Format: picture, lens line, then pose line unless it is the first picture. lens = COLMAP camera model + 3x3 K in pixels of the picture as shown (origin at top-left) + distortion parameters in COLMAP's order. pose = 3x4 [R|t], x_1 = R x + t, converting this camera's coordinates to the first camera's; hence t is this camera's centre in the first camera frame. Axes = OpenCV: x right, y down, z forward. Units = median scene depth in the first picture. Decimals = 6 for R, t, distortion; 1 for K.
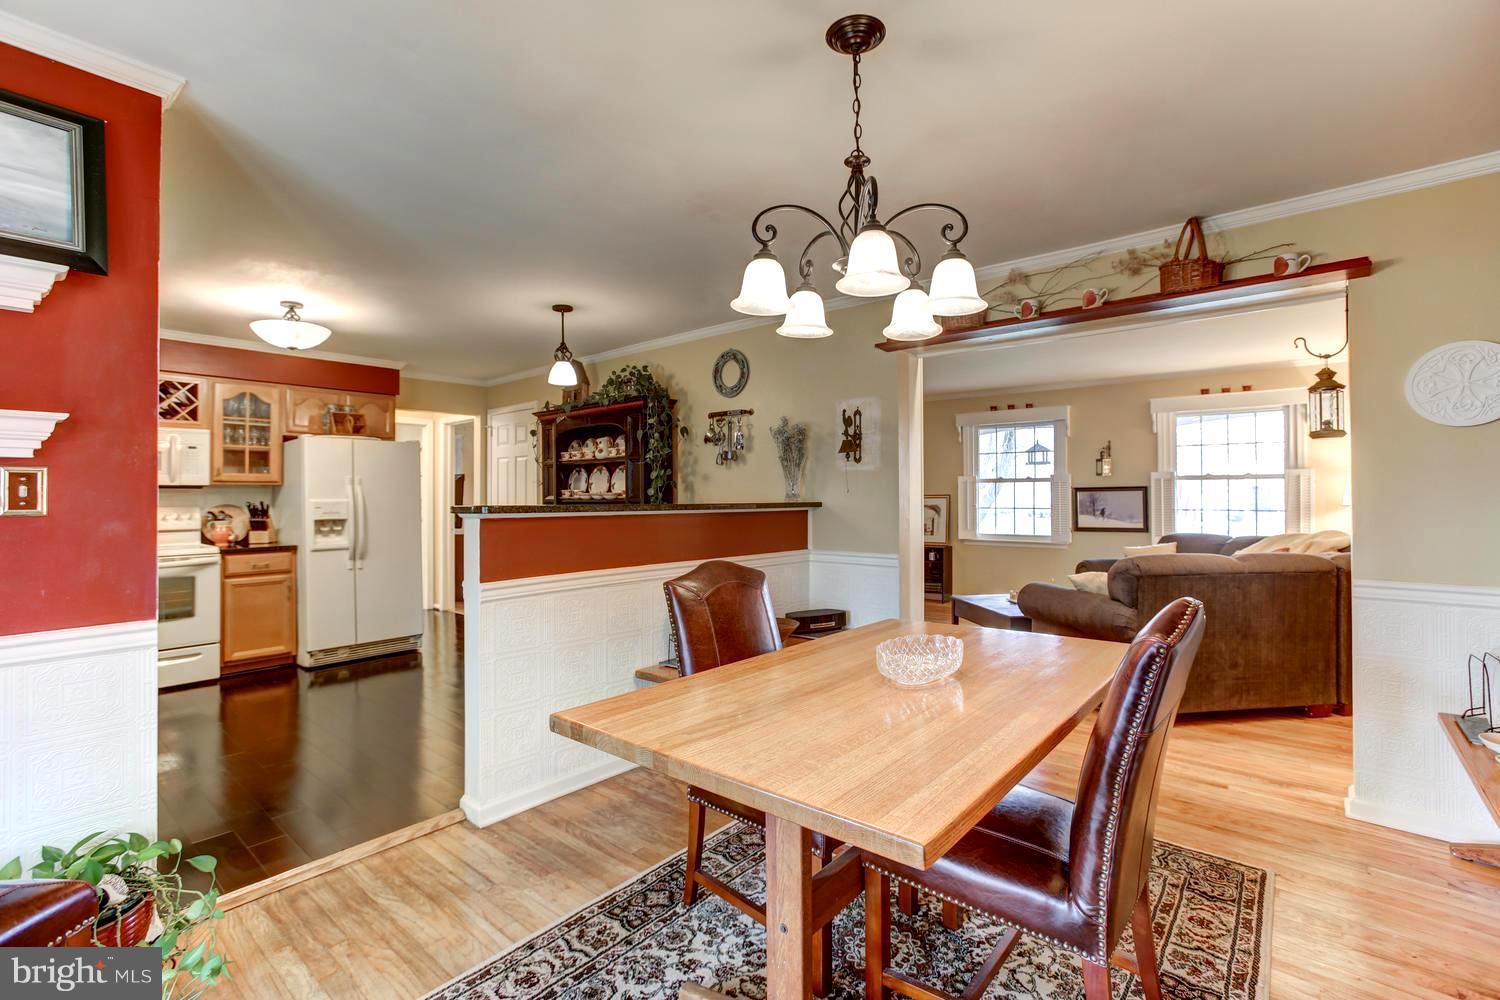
lens RADIAL K [[677.5, 0, 758.5], [0, 677.5, 488.5], [0, 0, 1]] dist [-0.002684, 0.000580]
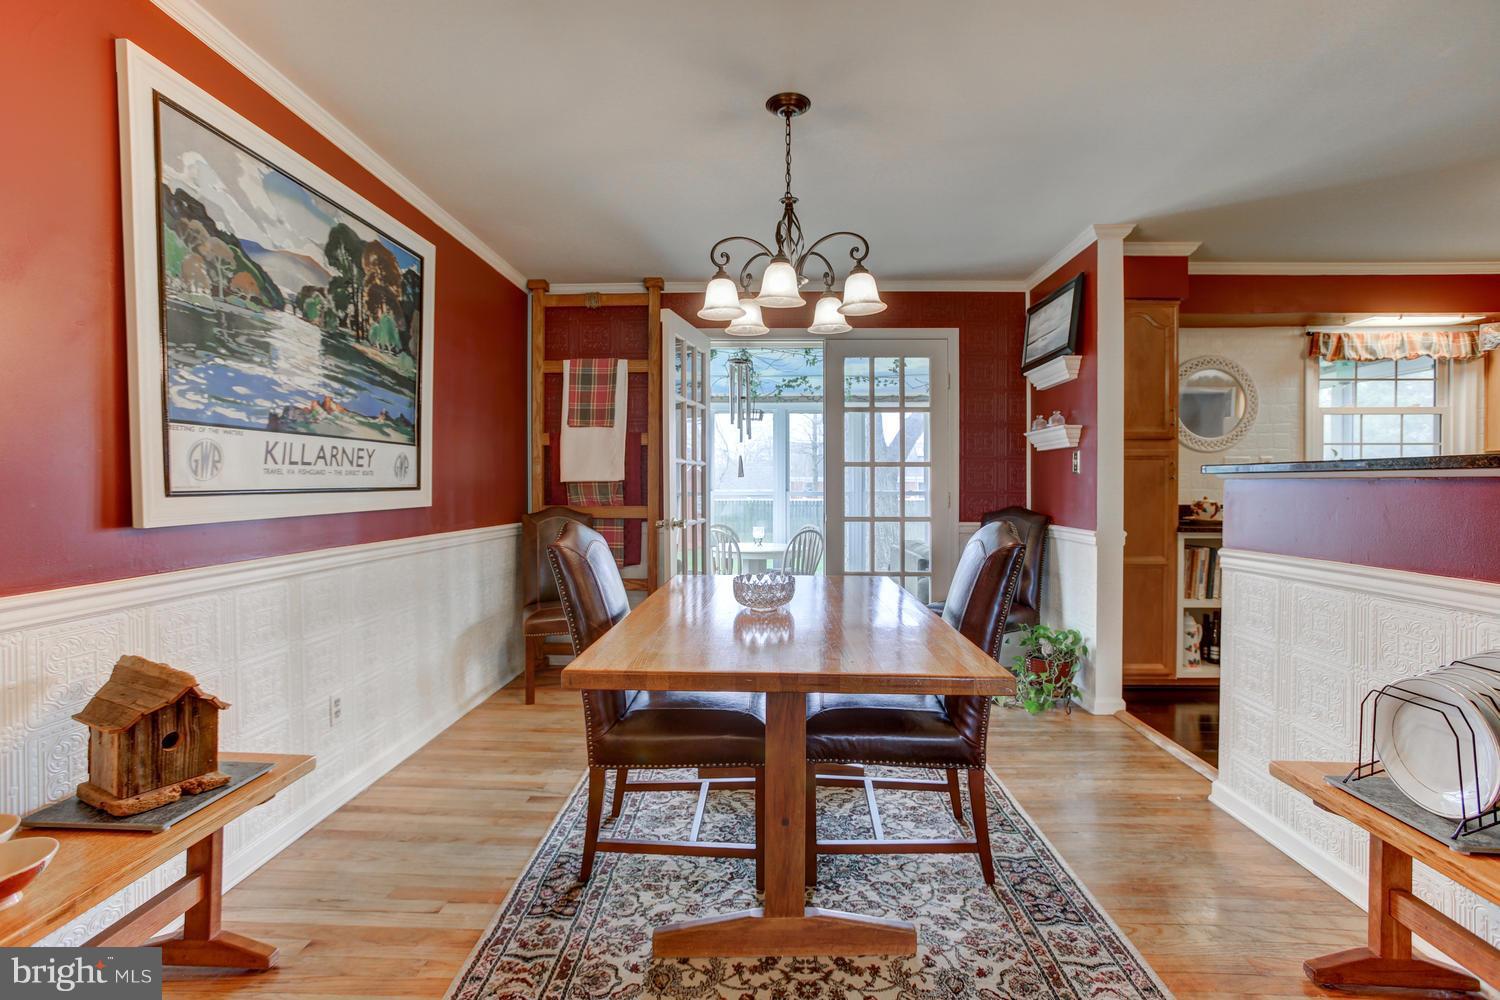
lens RADIAL K [[677.5, 0, 758.5], [0, 677.5, 488.5], [0, 0, 1]] dist [-0.002684, 0.000580]
pose [[-0.783777, 0.009231, -0.620974, 0.386706], [0.010467, 0.999944, 0.001654, 0.026799], [0.620954, -0.005204, -0.783830, 0.760284]]
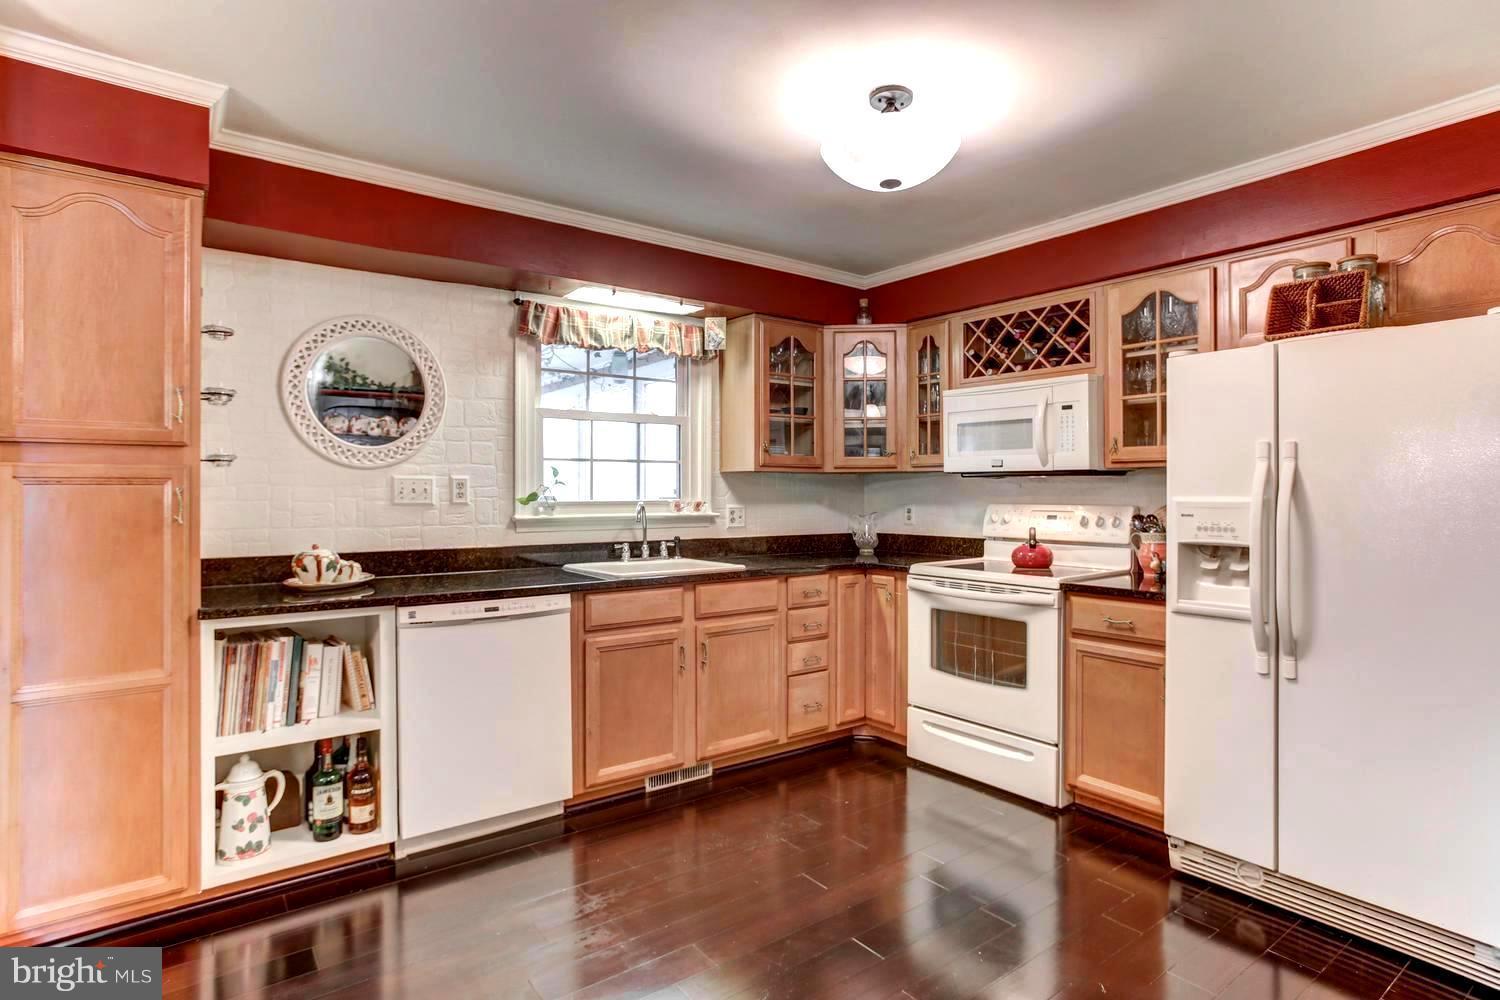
lens RADIAL K [[789.9, 0, 752.5], [0, 789.9, 492.4], [0, 0, 1]] dist [-0.001762, 0.000268]
pose [[-0.240985, 0.008566, -0.970491, -0.093649], [0.014511, 0.999881, 0.005222, 0.006869], [0.970420, -0.012824, -0.241080, 0.902272]]
